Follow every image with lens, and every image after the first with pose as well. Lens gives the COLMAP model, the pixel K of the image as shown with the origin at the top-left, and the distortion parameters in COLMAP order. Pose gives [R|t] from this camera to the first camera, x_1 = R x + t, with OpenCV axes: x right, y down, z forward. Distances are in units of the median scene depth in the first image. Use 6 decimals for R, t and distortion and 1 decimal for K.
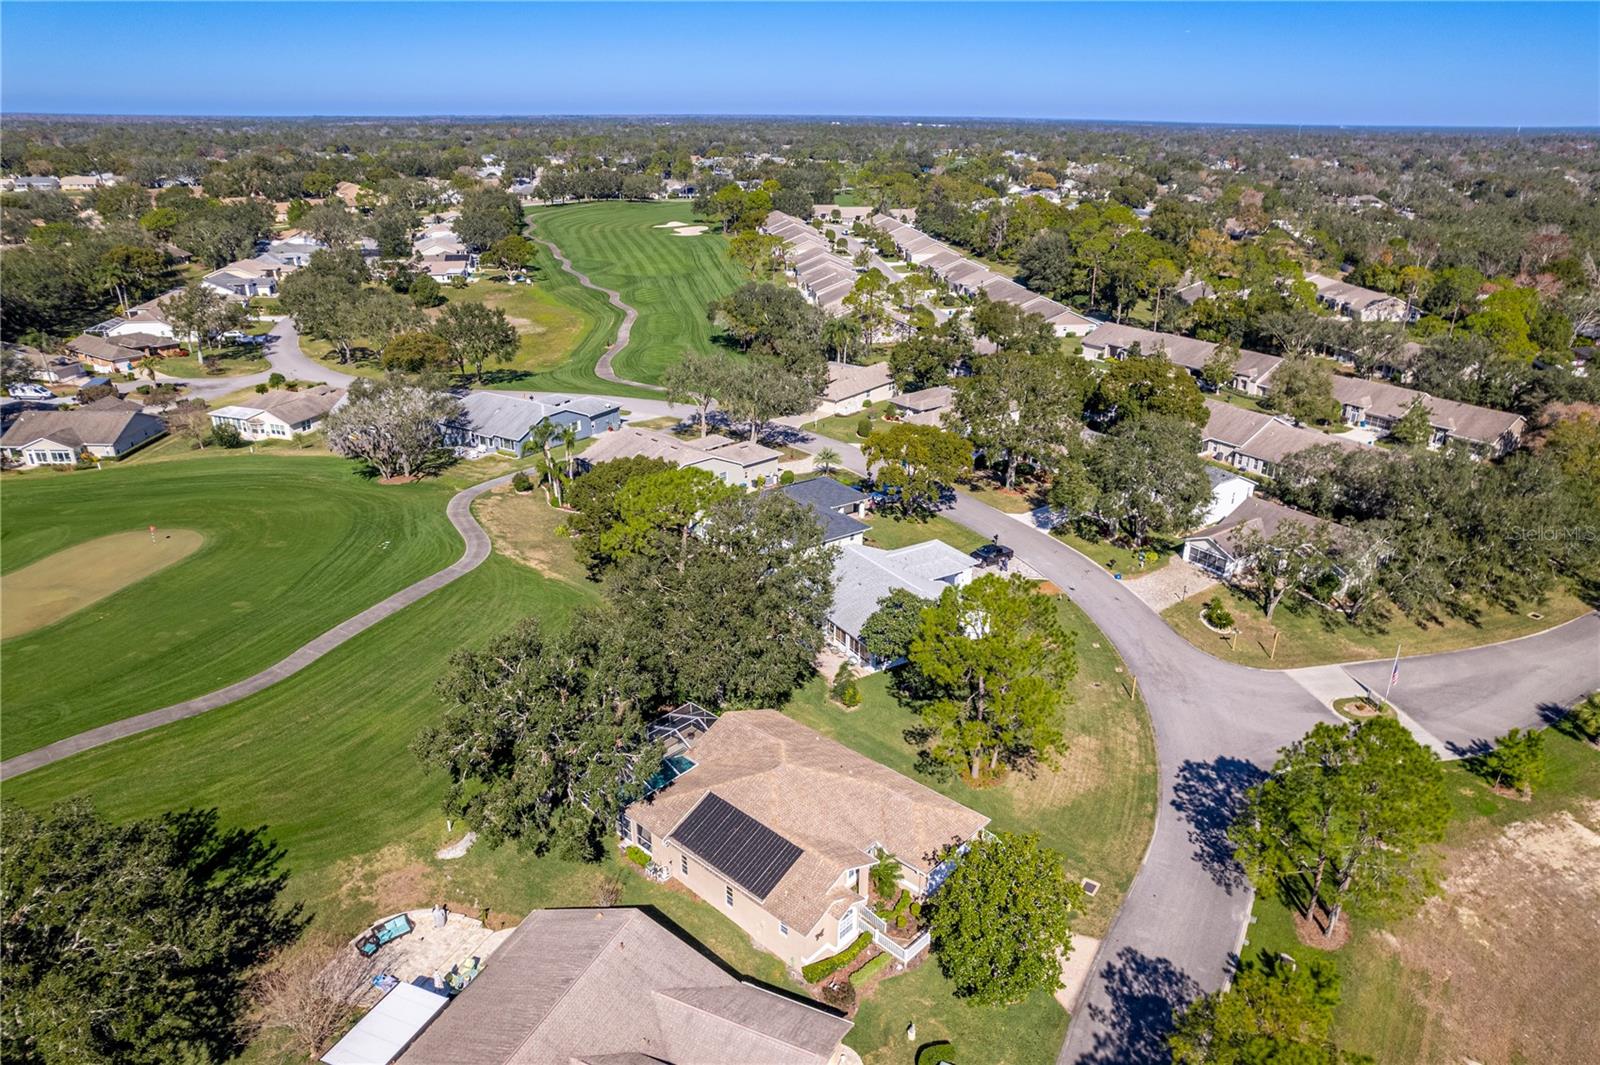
lens RADIAL K [[1023.2, 0, 808.1], [0, 1023.2, 537.4], [0, 0, 1]] dist [-0.069805, 0.057830]
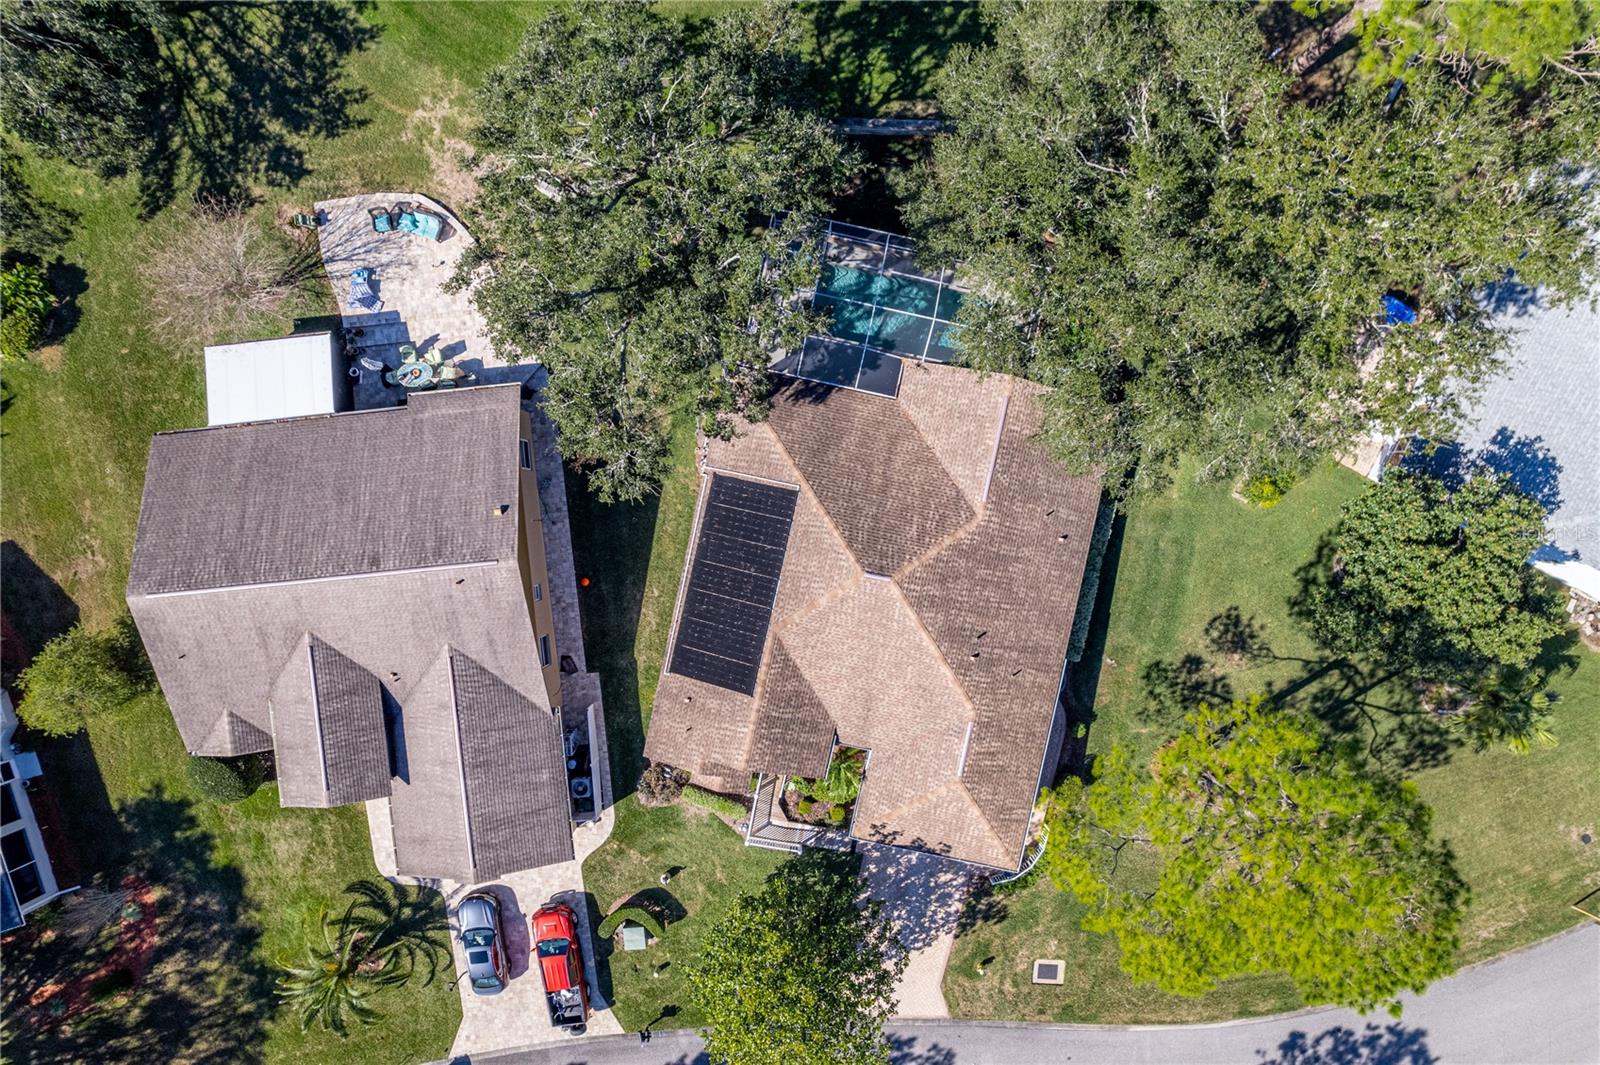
lens RADIAL K [[1023.2, 0, 811.3], [0, 1023.2, 536.9], [0, 0, 1]] dist [-0.069805, 0.057830]
pose [[0.499234, 0.866433, 0.007657, -0.046964], [-0.338907, 0.187128, 0.922022, -0.197967], [0.797438, -0.462900, 0.387061, 0.486970]]
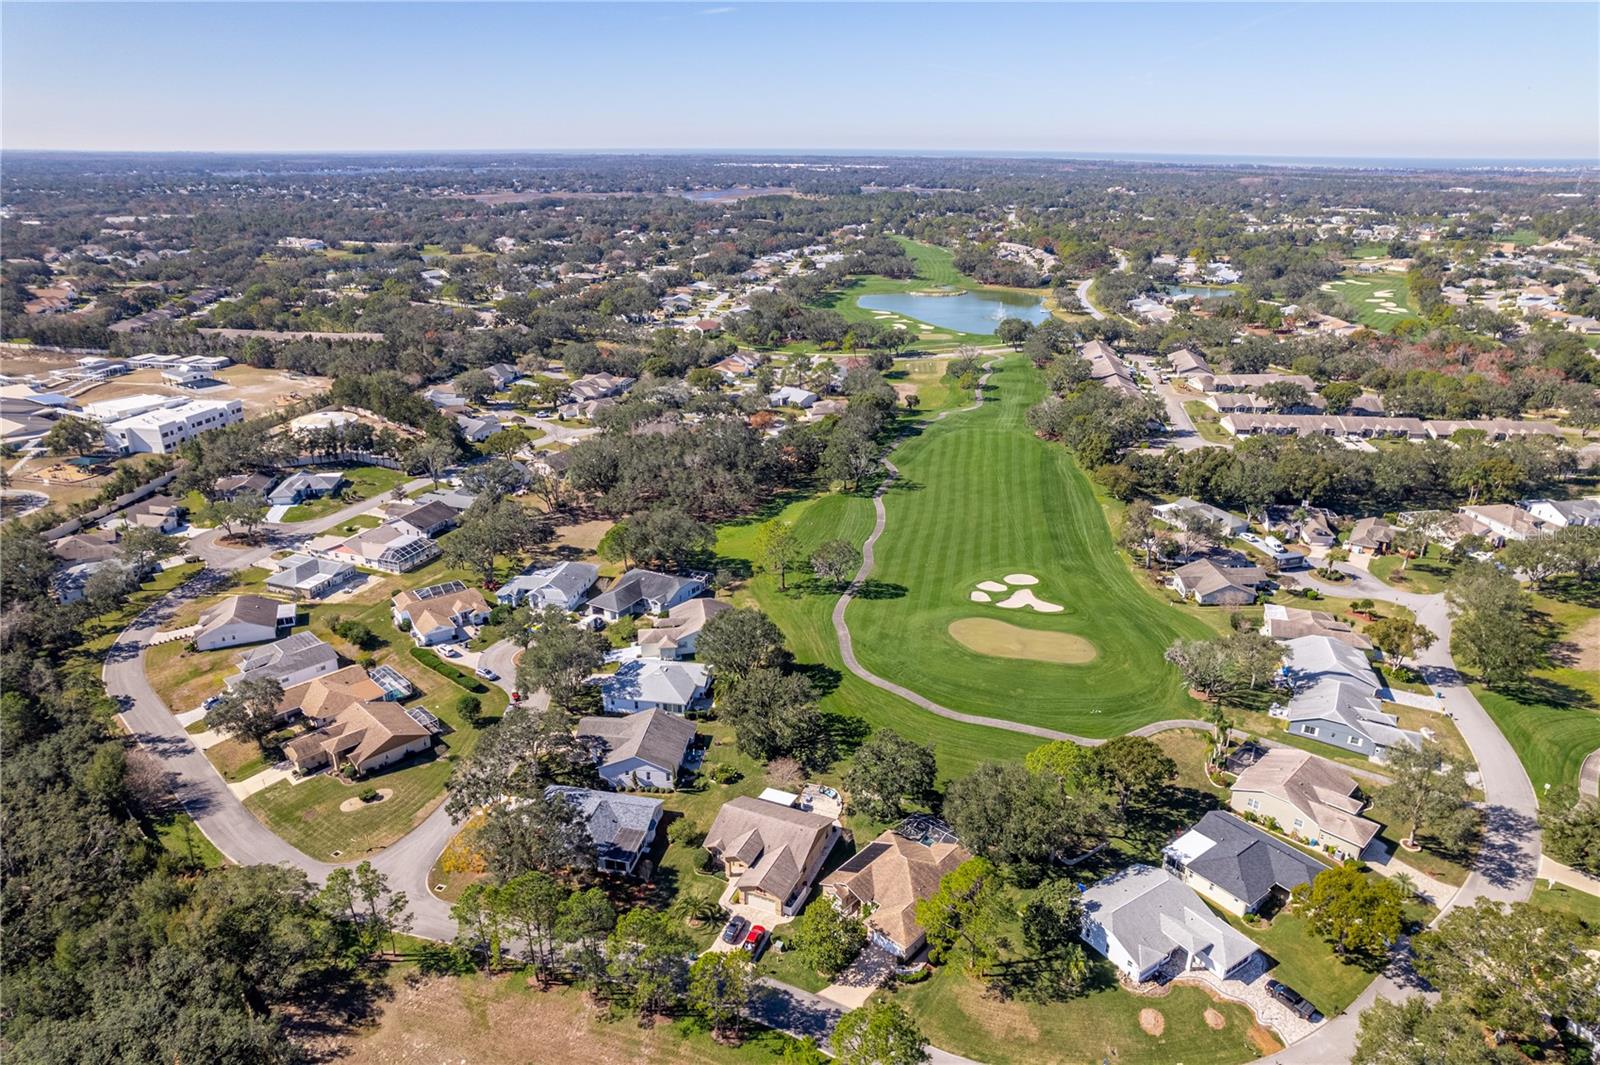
lens RADIAL K [[1023.2, 0, 813.9], [0, 1023.2, 526.9], [0, 0, 1]] dist [-0.069805, 0.057830]
pose [[0.022305, 0.344780, -0.938419, 1.131172], [-0.393922, 0.865748, 0.308717, -0.628187], [0.918873, 0.362778, 0.155127, 0.152558]]
